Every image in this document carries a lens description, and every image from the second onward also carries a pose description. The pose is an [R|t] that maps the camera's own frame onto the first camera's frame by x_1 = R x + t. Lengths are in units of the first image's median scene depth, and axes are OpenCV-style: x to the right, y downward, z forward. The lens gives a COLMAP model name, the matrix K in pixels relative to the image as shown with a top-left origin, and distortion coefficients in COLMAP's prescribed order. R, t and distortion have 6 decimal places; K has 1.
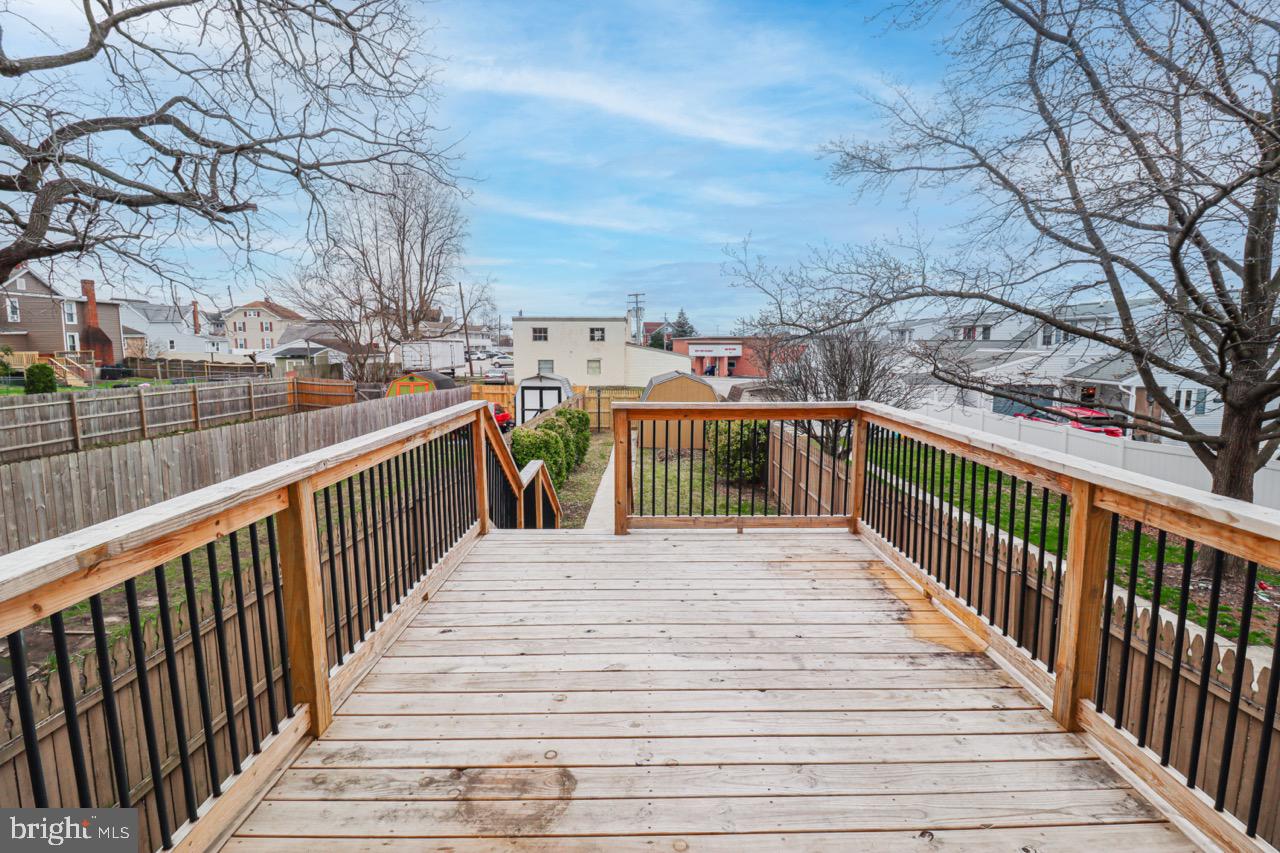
lens RADIAL K [[595.8, 0, 646.6], [0, 595.8, 421.5], [0, 0, 1]] dist [-0.012476, -0.006430]
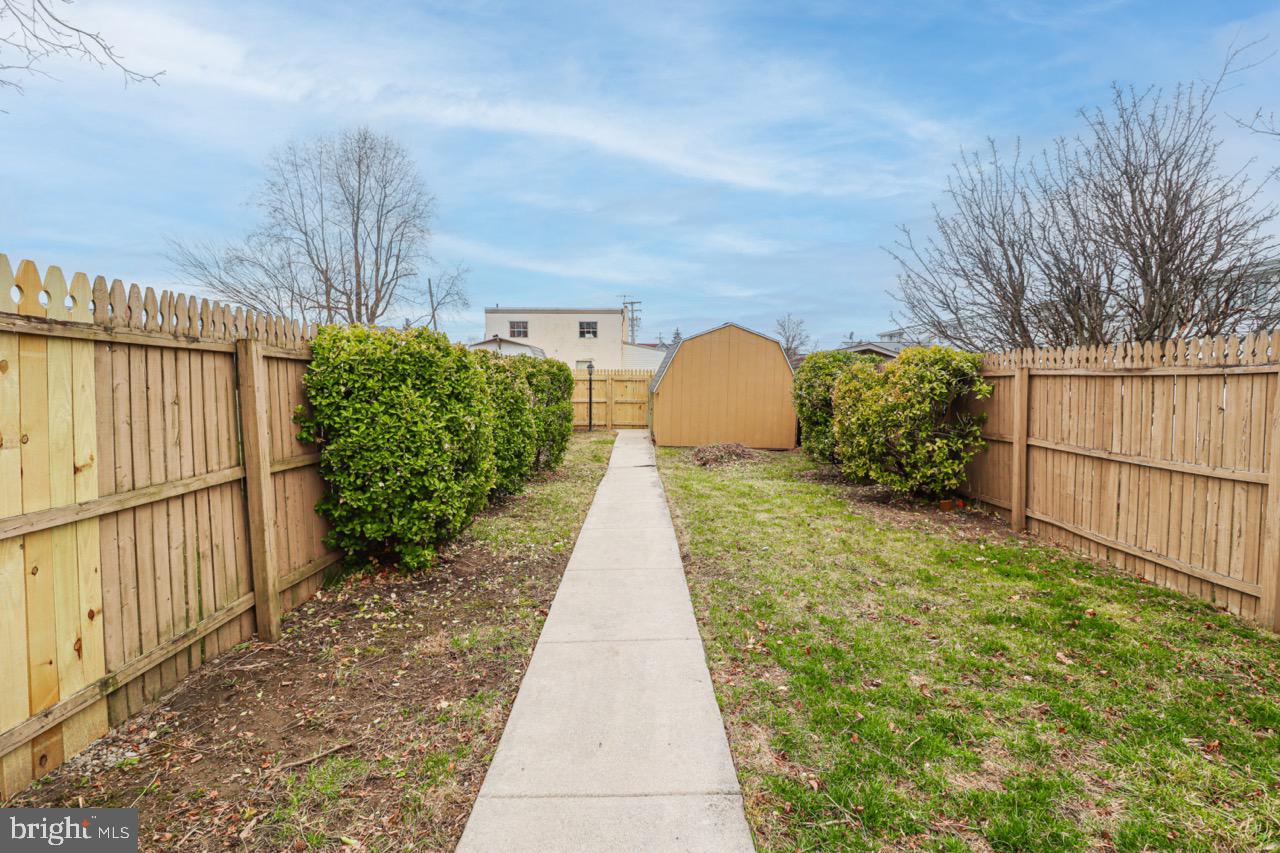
lens RADIAL K [[595.8, 0, 640.9], [0, 595.8, 416.5], [0, 0, 1]] dist [-0.012476, -0.006430]
pose [[0.999980, -0.003739, 0.005076, -0.020958], [0.004033, 0.998246, -0.059067, 0.031697], [-0.004846, 0.059086, 0.998241, 0.261238]]
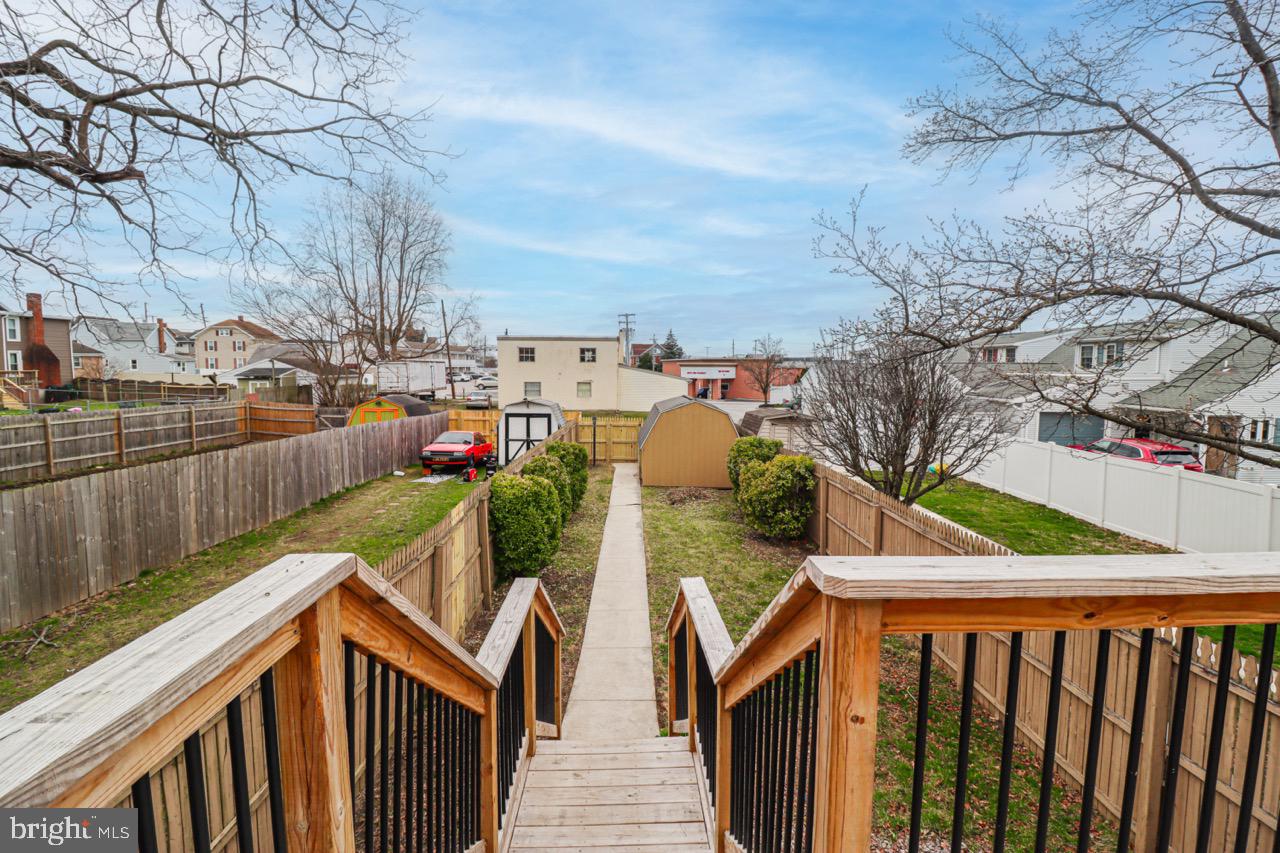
lens RADIAL K [[595.8, 0, 642.8], [0, 595.8, 420.4], [0, 0, 1]] dist [-0.012476, -0.006430]
pose [[0.999842, 0.002155, 0.017630, -0.018407], [-0.001478, 0.999262, -0.038375, -0.011269], [-0.017699, 0.038343, 0.999108, 0.094427]]
